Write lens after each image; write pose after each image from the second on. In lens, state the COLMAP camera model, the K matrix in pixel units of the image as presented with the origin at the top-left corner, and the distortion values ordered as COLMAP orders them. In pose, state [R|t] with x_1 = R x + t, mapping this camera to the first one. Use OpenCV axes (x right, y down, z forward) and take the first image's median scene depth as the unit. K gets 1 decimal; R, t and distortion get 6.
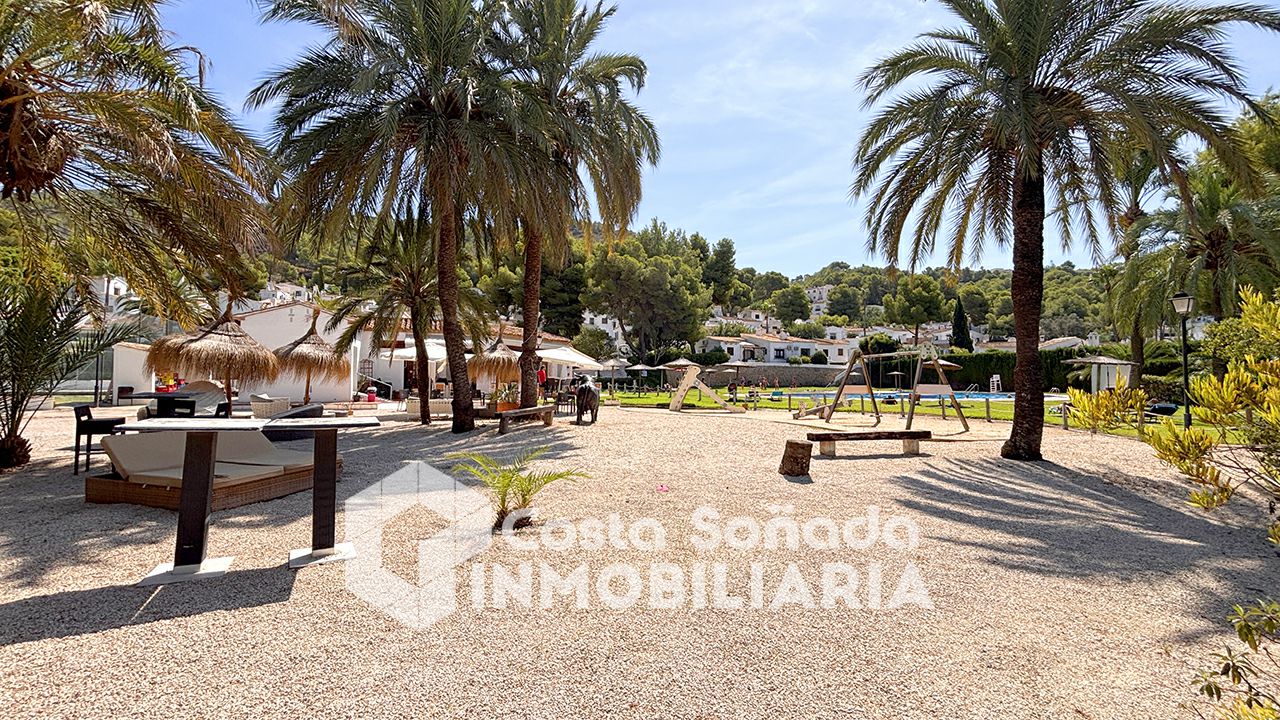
lens RADIAL K [[529.0, 0, 644.0], [0, 529.0, 359.2], [0, 0, 1]] dist [0.000650, 0.000517]
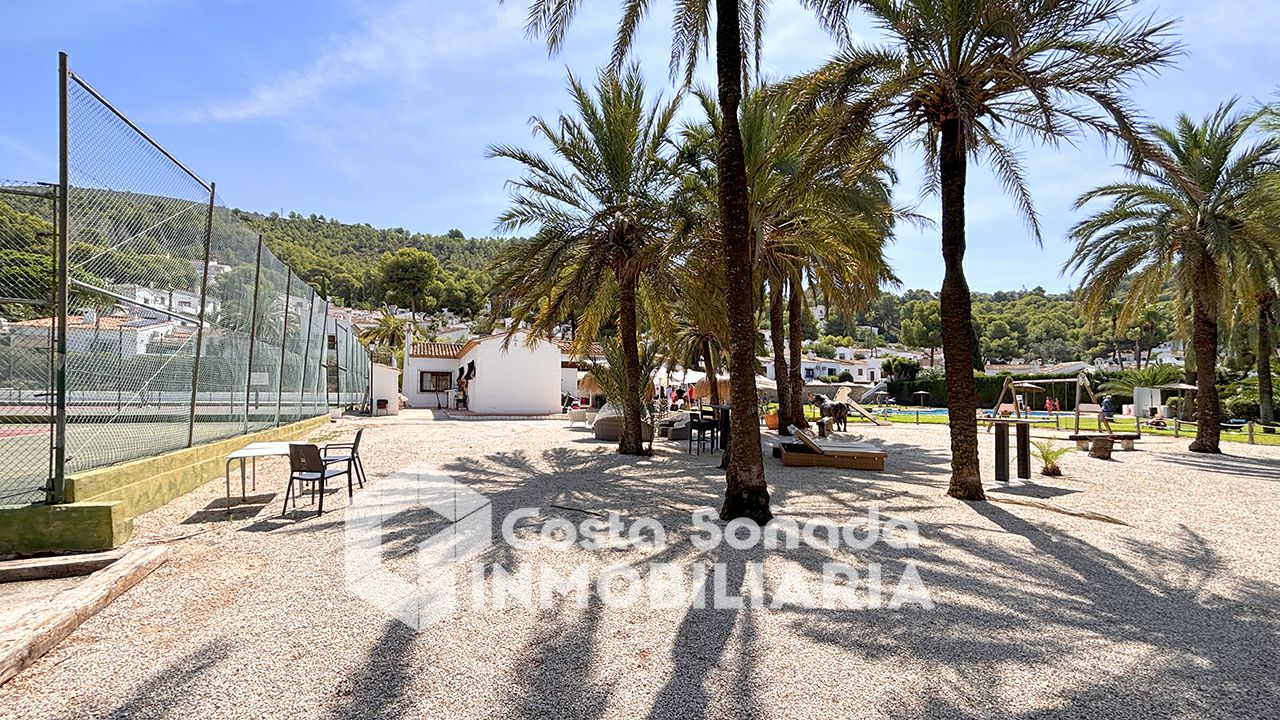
lens RADIAL K [[529.0, 0, 652.9], [0, 529.0, 355.8], [0, 0, 1]] dist [0.000650, 0.000517]
pose [[0.998745, 0.014115, 0.048050, -0.108003], [-0.012371, 0.999260, -0.036418, -0.002153], [-0.048529, 0.035778, 0.998181, -0.053311]]
